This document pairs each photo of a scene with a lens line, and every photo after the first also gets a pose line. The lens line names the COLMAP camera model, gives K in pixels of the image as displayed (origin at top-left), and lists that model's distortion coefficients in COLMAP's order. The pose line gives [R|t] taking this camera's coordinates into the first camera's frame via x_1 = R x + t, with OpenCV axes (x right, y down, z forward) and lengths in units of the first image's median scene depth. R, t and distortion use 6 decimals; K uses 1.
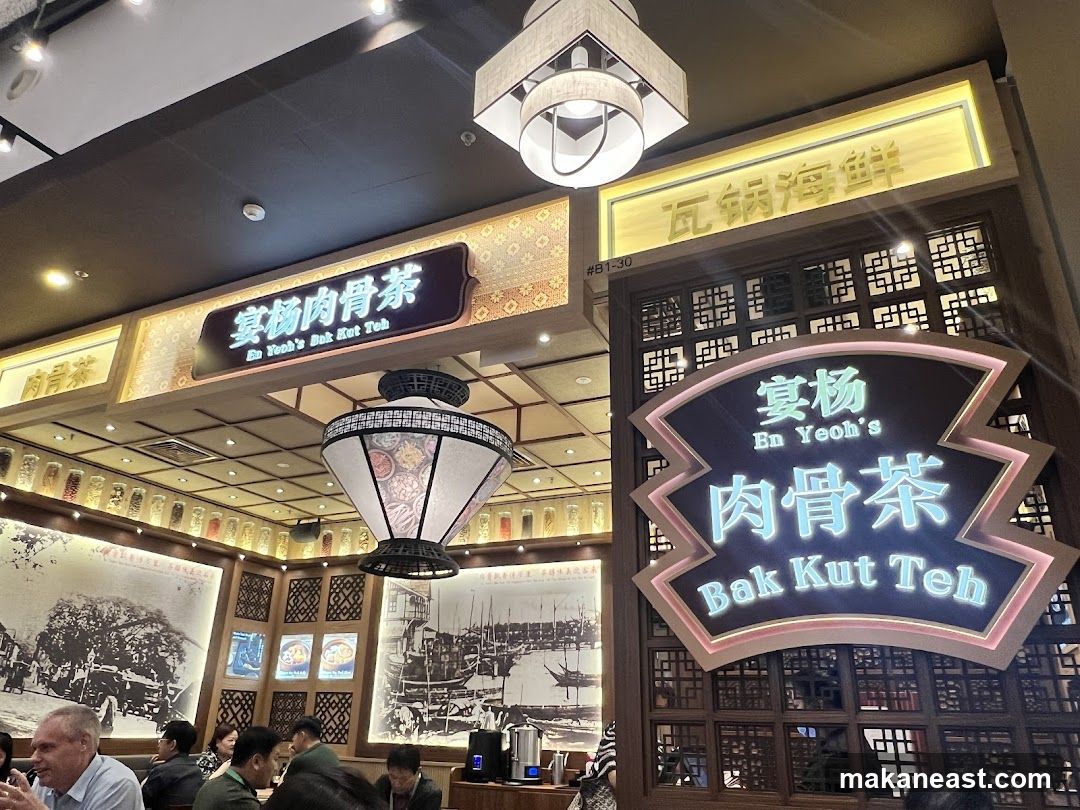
lens RADIAL K [[735.2, 0, 540.7], [0, 735.2, 417.9], [0, 0, 1]] dist [-0.004308, -0.001480]
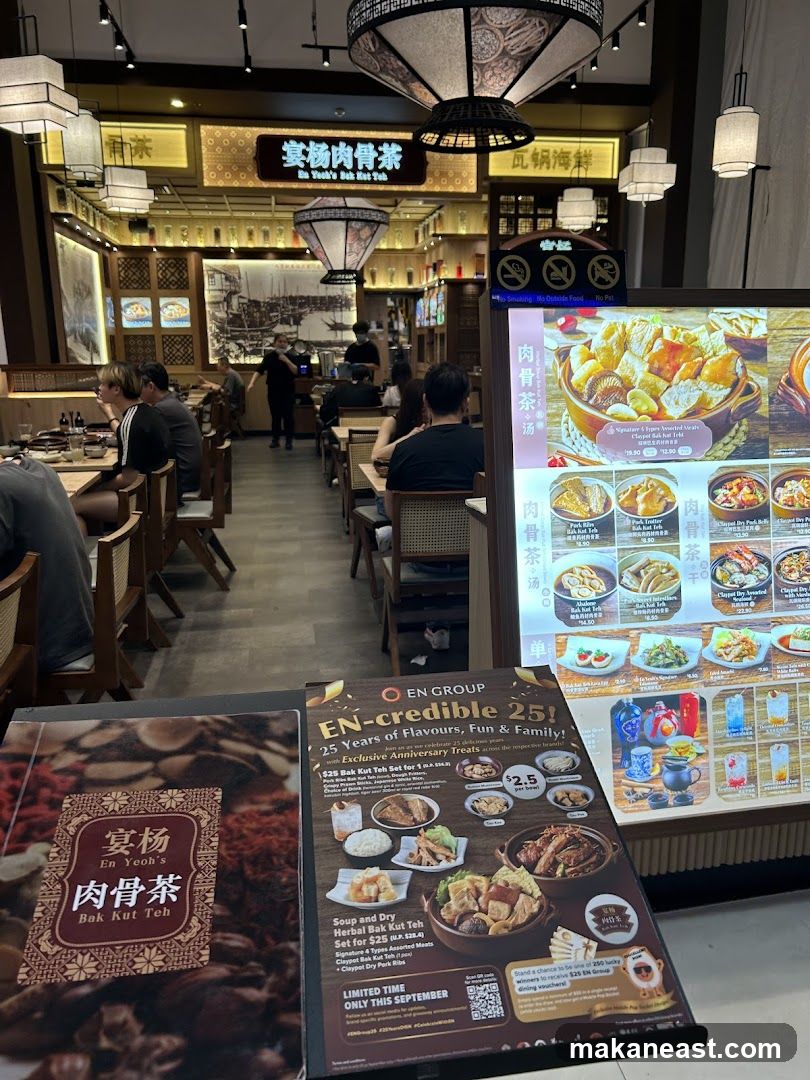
lens RADIAL K [[735.2, 0, 405.0], [0, 735.2, 540.0], [0, 0, 1]] dist [-0.004308, -0.001480]
pose [[0.837448, -0.167063, 0.520357, -0.877431], [-0.186291, 0.807849, 0.559174, -0.290114], [-0.513787, -0.565217, 0.645409, -0.620878]]
